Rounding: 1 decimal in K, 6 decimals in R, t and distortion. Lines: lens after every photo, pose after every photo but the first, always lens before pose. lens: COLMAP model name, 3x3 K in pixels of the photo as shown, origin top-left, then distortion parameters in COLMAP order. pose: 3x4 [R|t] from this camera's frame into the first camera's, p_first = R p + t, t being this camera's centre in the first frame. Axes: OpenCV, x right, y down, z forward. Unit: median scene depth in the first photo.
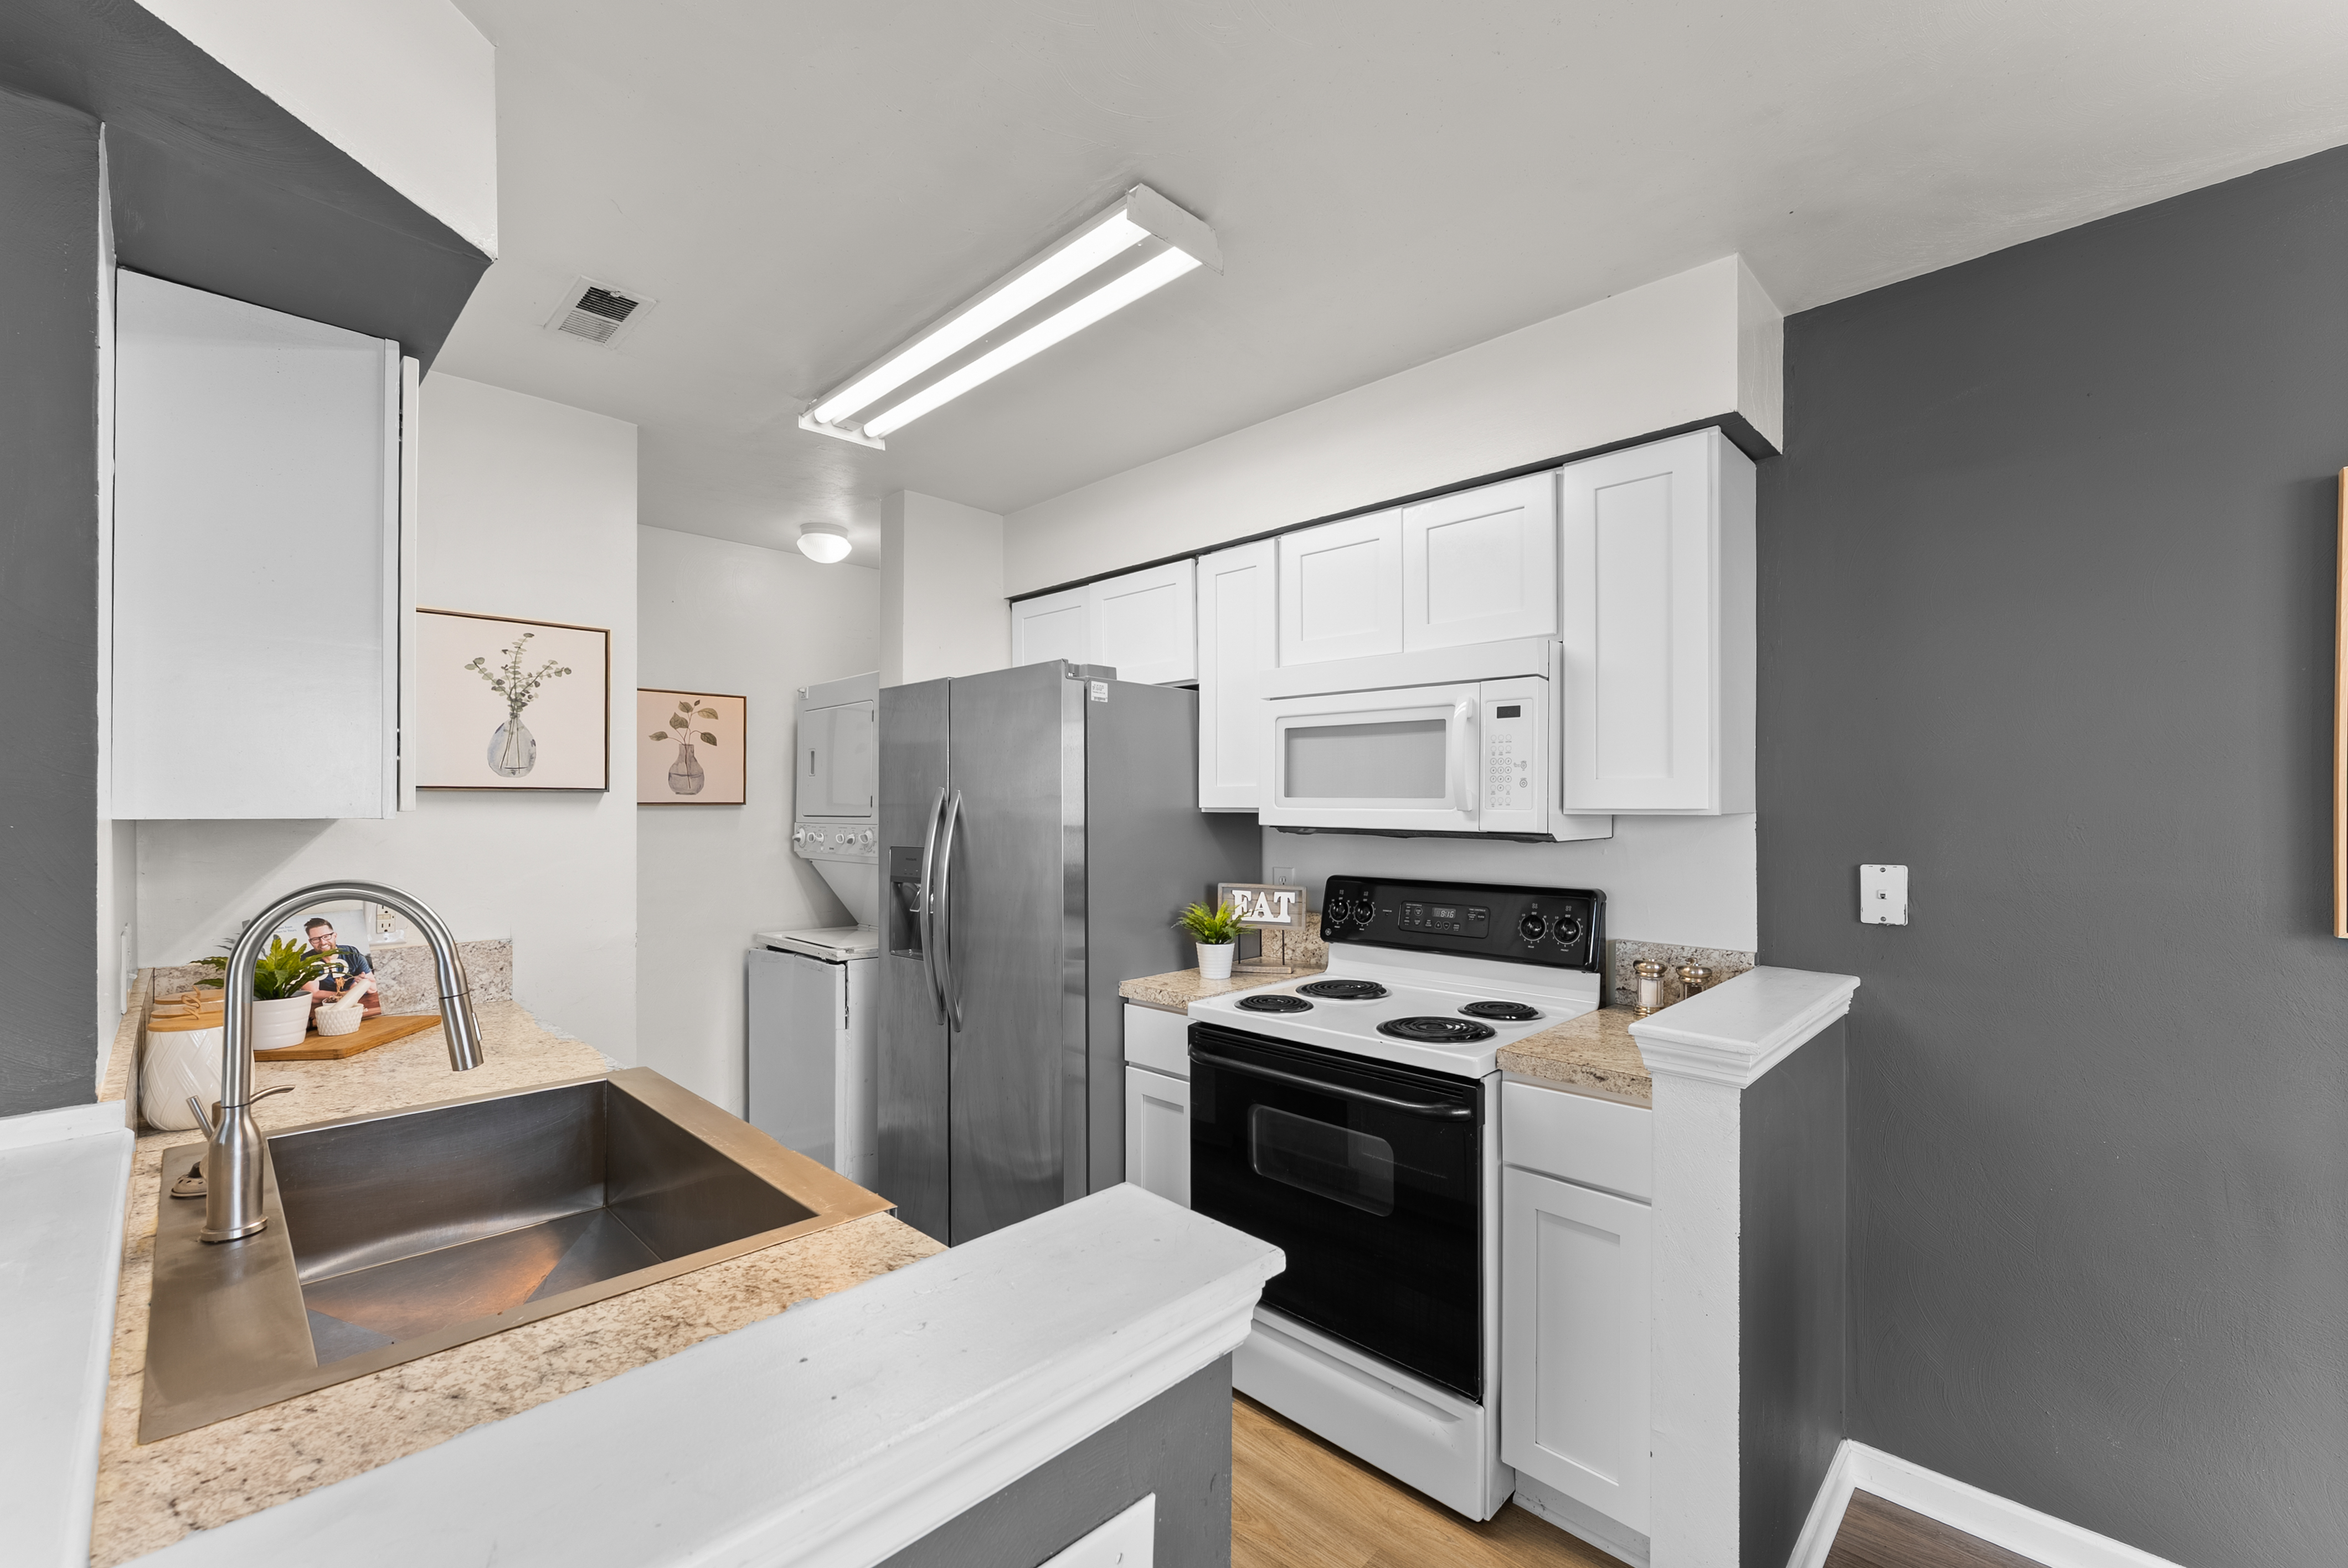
lens RADIAL K [[972.5, 0, 1163.7], [0, 972.5, 797.9], [0, 0, 1]] dist [0.003198, -0.001246]
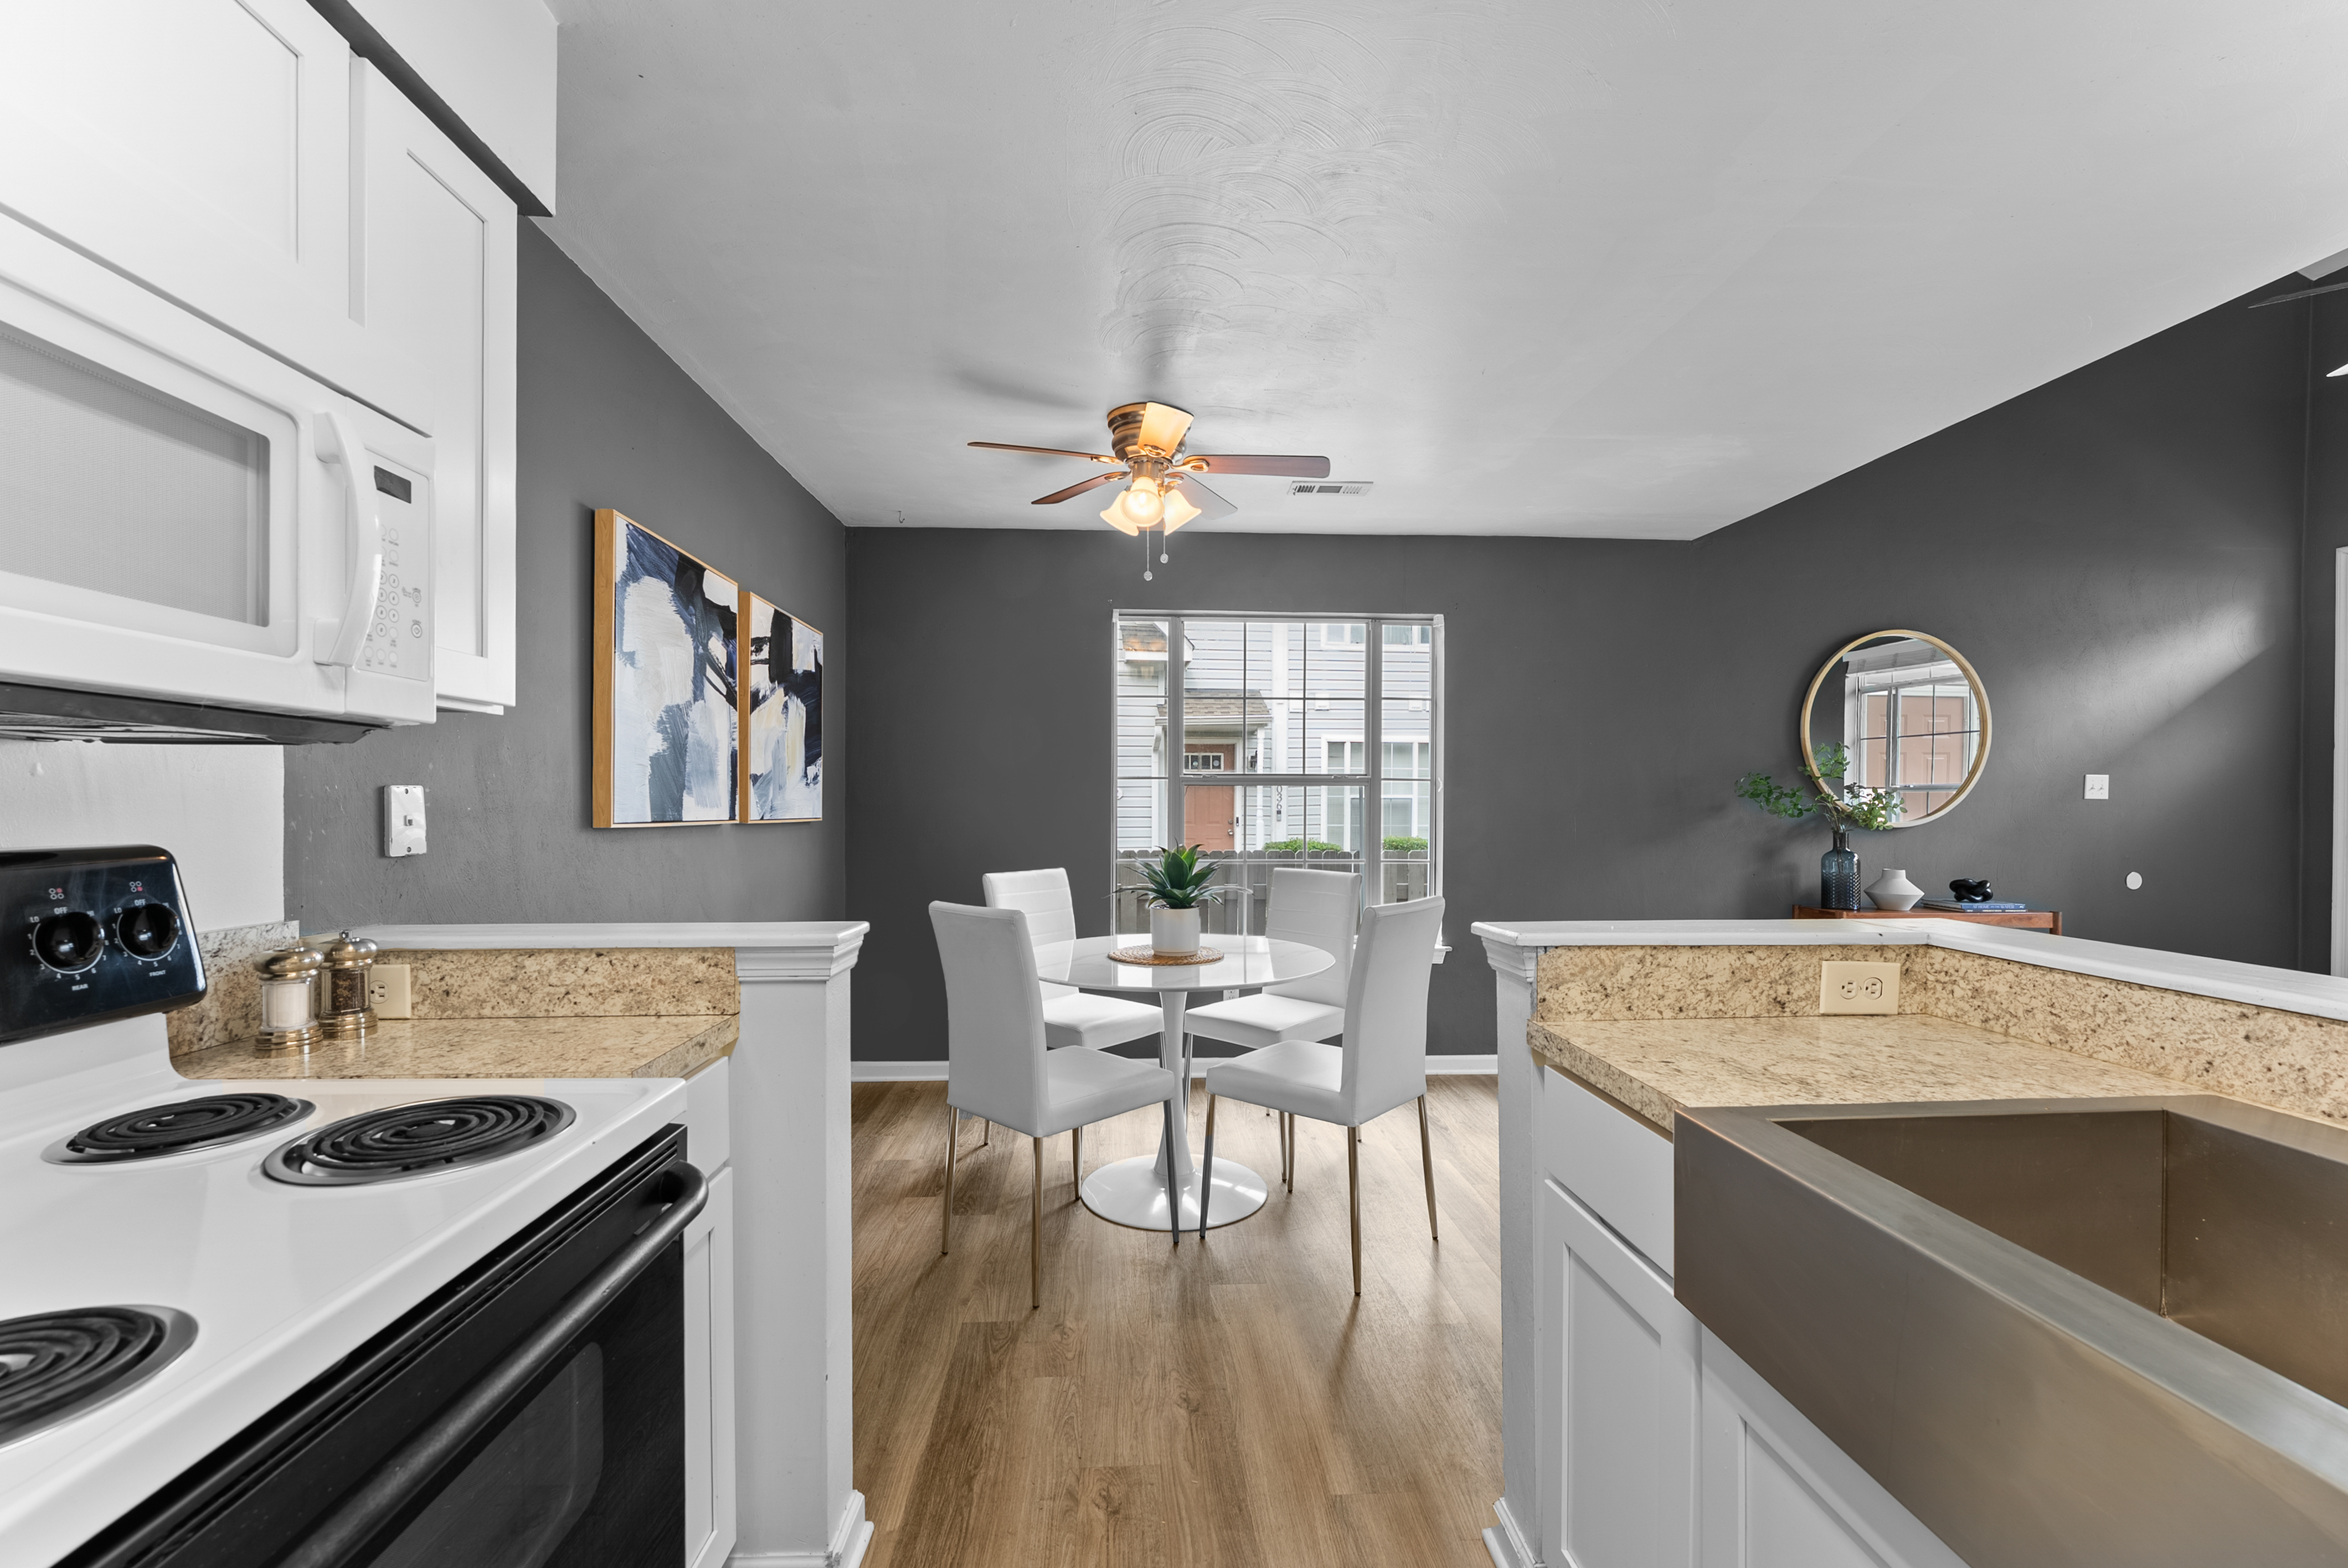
lens RADIAL K [[972.5, 0, 1168.6], [0, 972.5, 809.8], [0, 0, 1]] dist [0.003198, -0.001246]
pose [[-0.745394, -0.006806, 0.666590, -0.275693], [-0.005827, 0.999976, 0.003694, 0.072970], [-0.666599, -0.001131, -0.745415, 1.044899]]
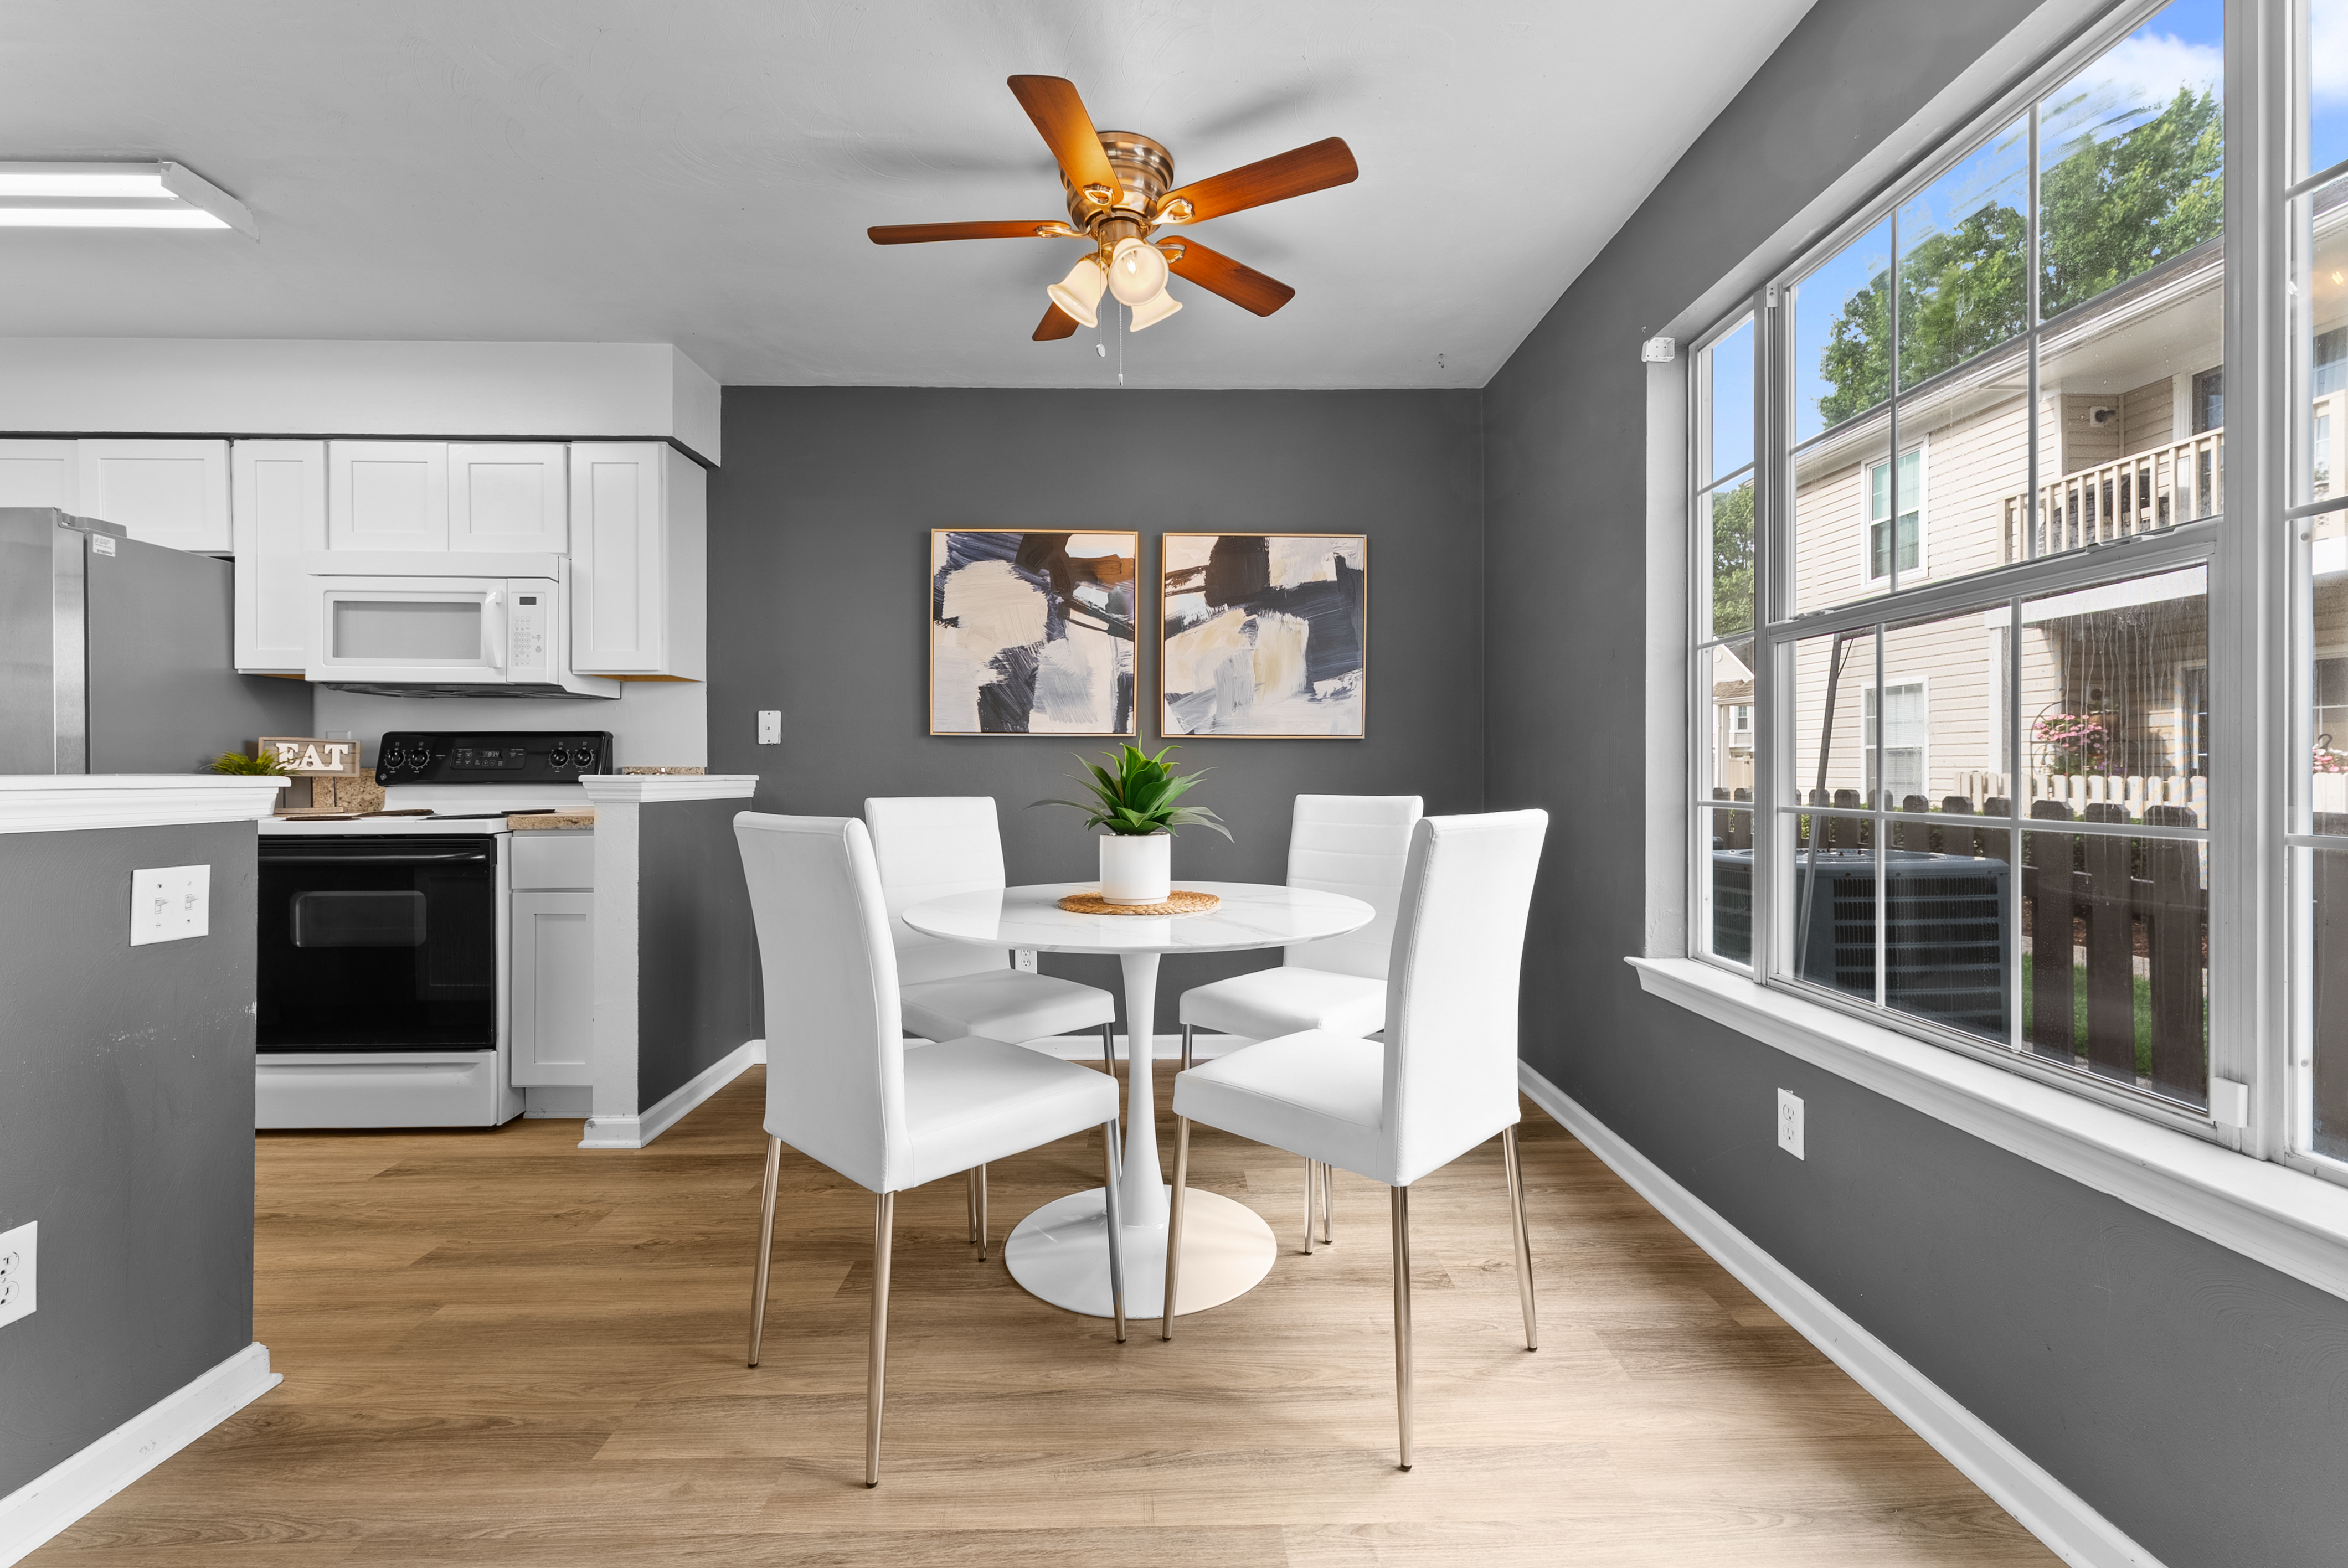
lens RADIAL K [[972.5, 0, 1179.2], [0, 972.5, 776.2], [0, 0, 1]] dist [0.003198, -0.001246]
pose [[0.693061, -0.002288, 0.720875, -0.023711], [-0.003981, 0.999968, 0.007001, 0.152447], [-0.720868, -0.007722, 0.693030, -0.685937]]
